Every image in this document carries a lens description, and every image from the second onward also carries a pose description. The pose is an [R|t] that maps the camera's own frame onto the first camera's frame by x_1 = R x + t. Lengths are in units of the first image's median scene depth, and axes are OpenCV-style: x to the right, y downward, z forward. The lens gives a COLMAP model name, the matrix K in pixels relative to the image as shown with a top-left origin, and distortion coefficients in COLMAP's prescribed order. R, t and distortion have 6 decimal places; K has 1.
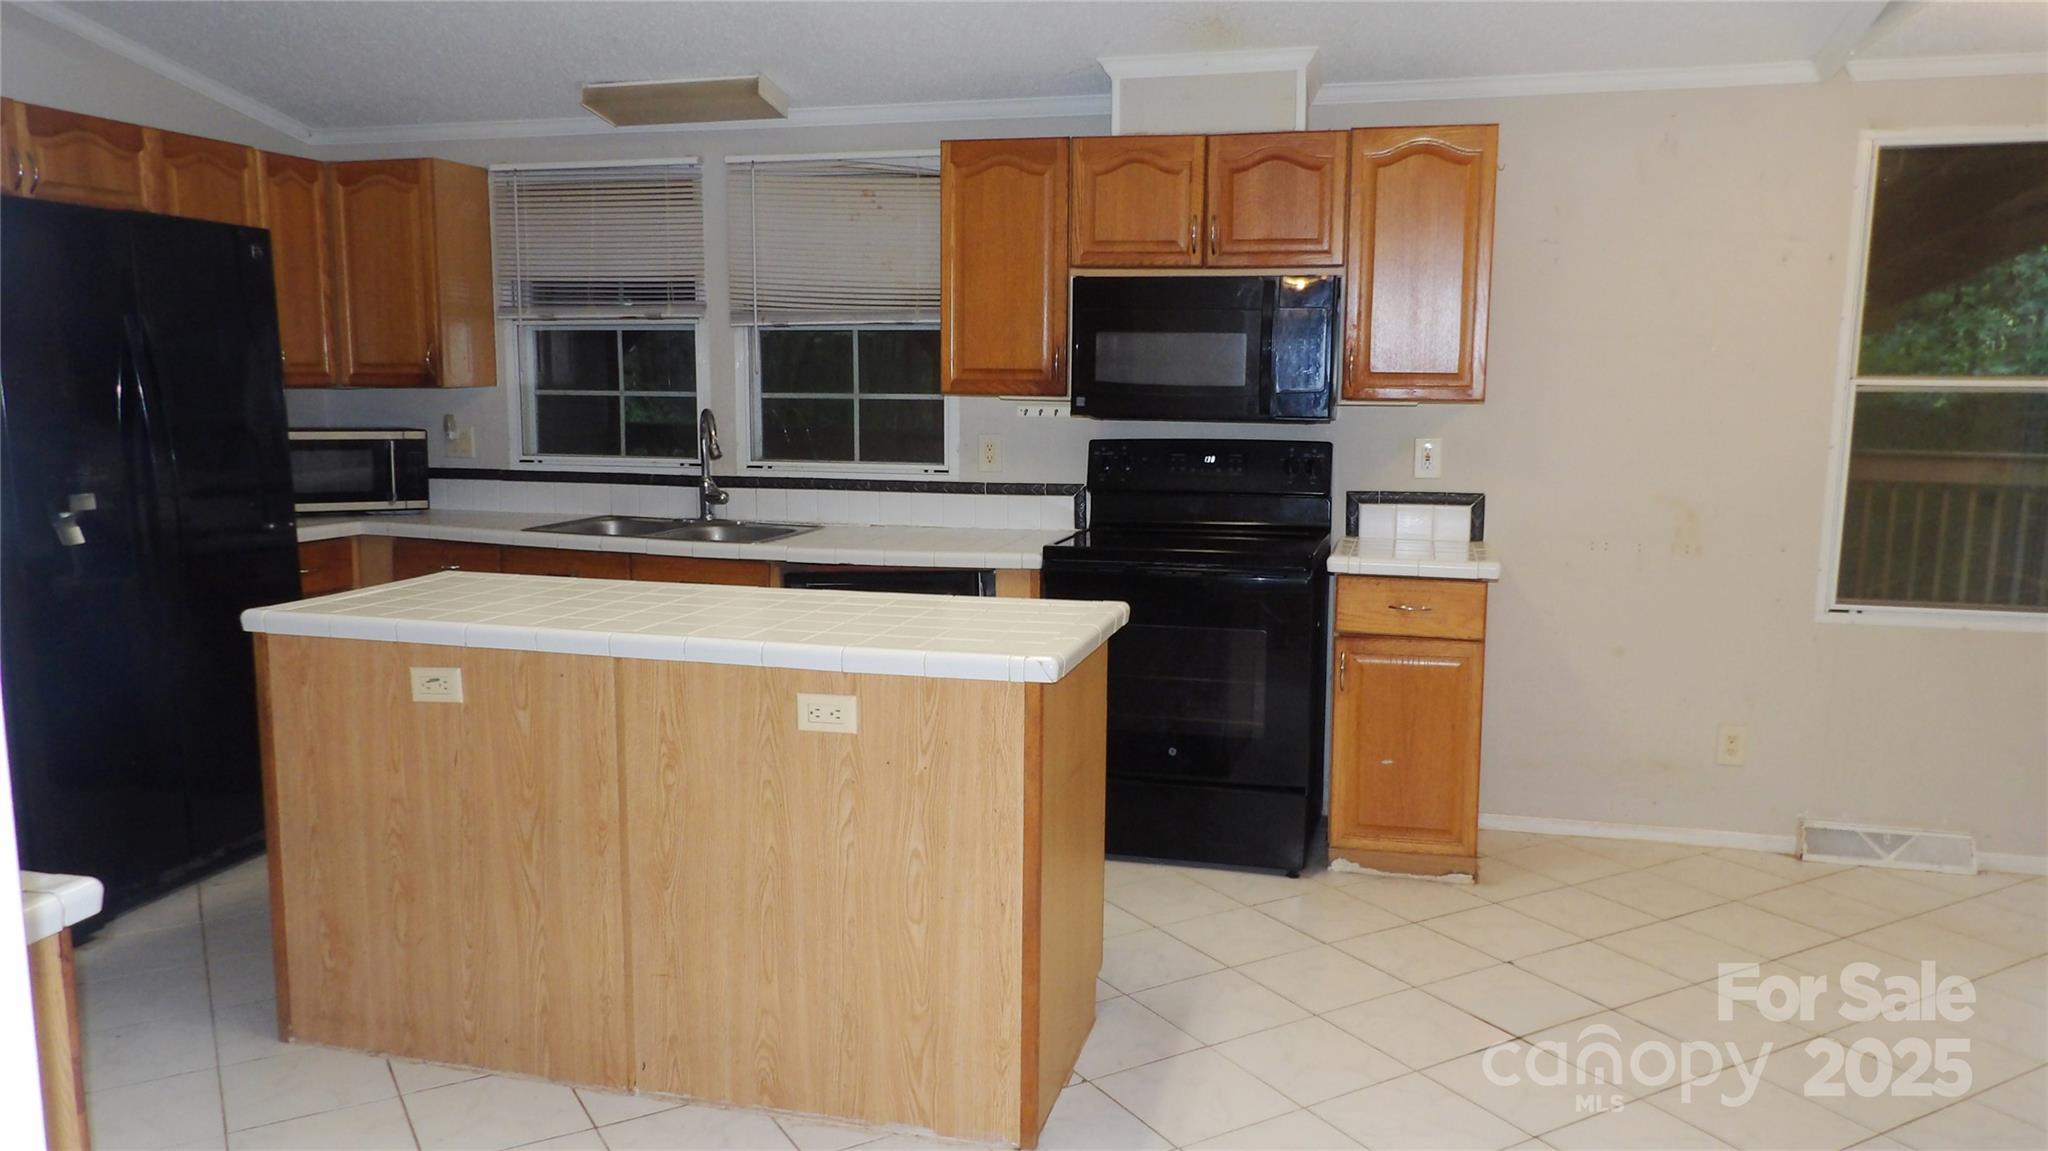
lens RADIAL K [[1484.2, 0, 1027.2], [0, 1484.2, 587.7], [0, 0, 1]] dist [0.002435, 0.004493]
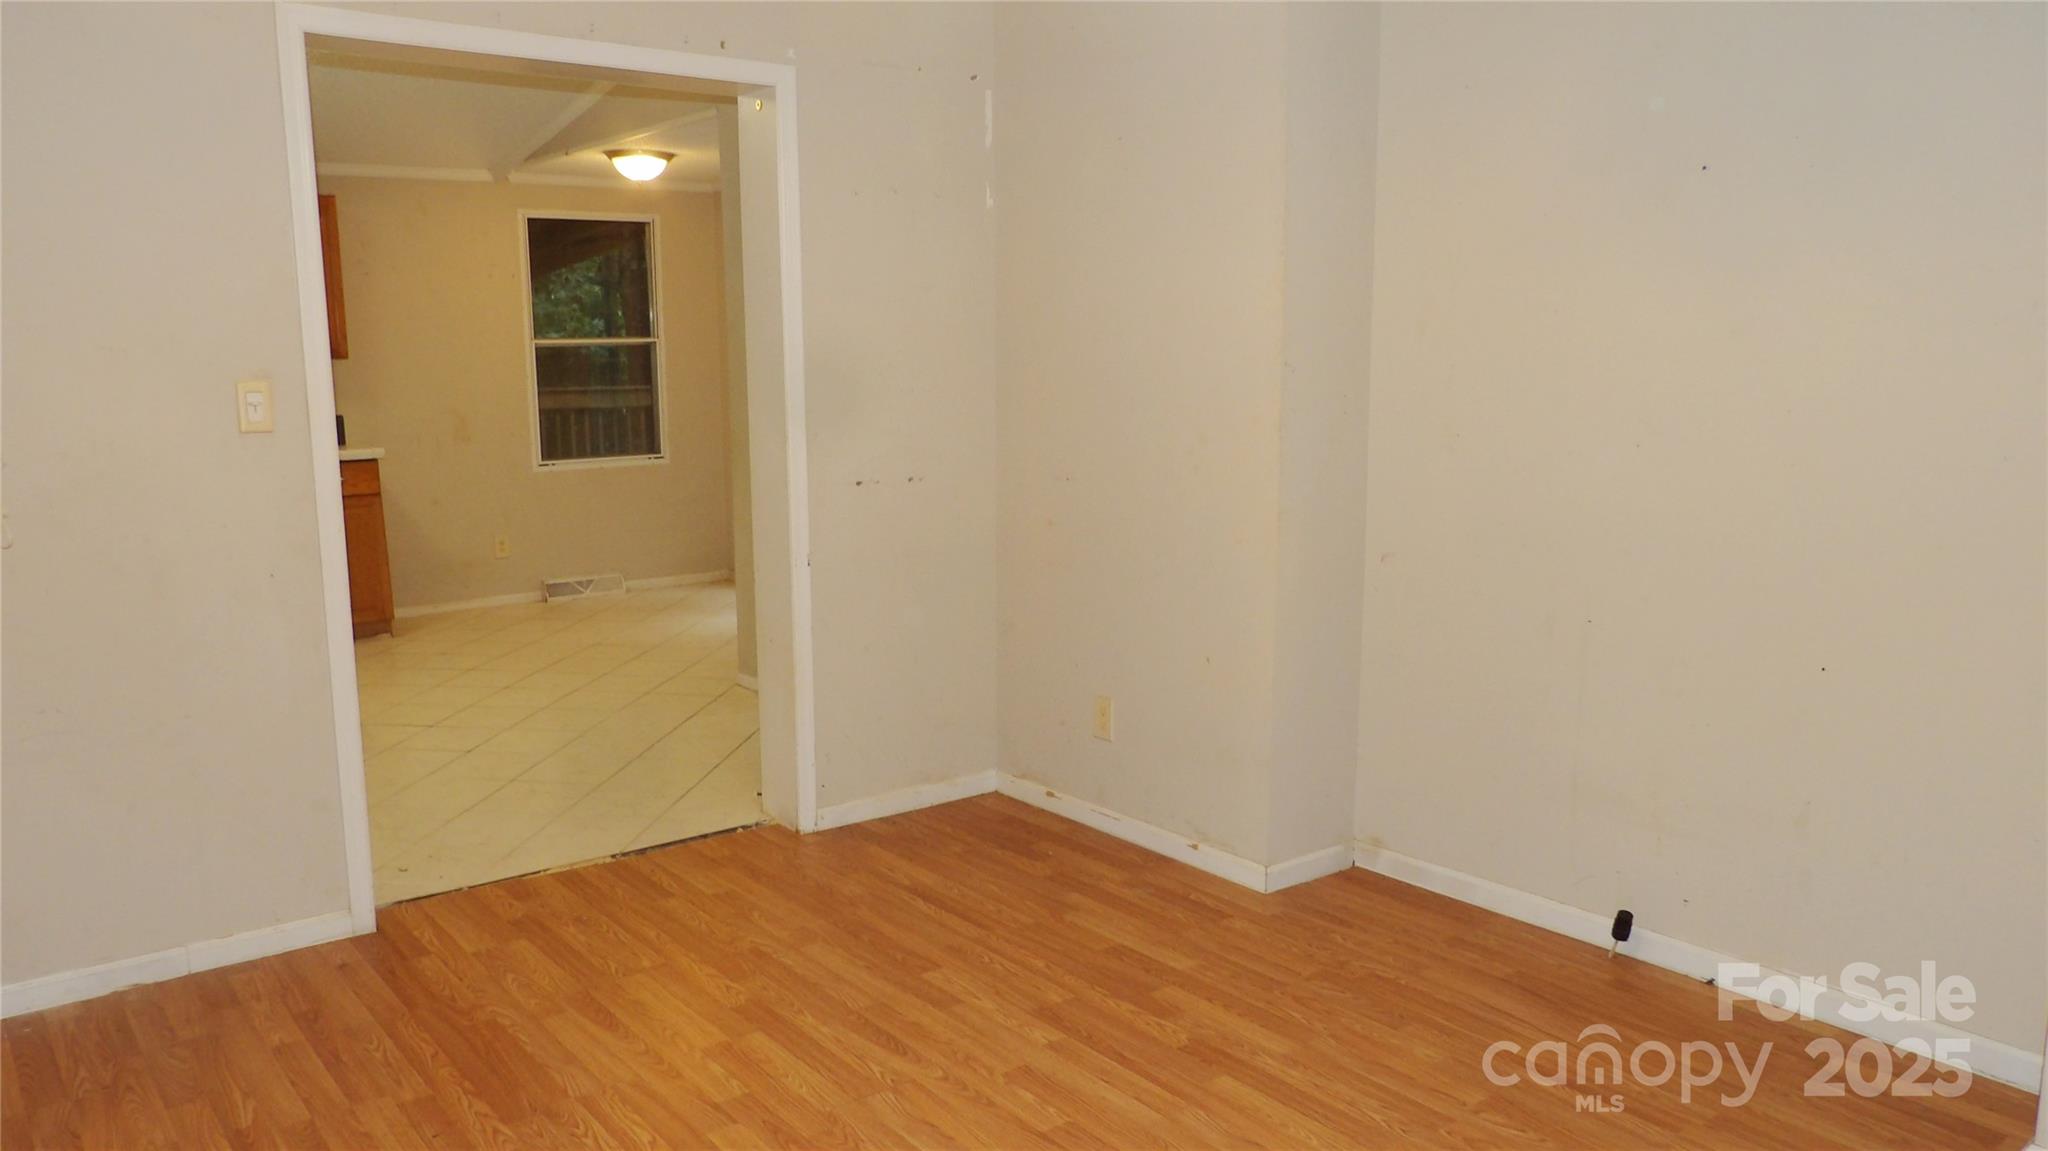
lens RADIAL K [[1484.2, 0, 1027.1], [0, 1484.2, 576.1], [0, 0, 1]] dist [0.002435, 0.004493]
pose [[0.605056, -0.142486, 0.783330, -0.570035], [0.134263, 0.988026, 0.076014, 0.093784], [-0.784781, 0.059179, 0.616941, -0.621418]]
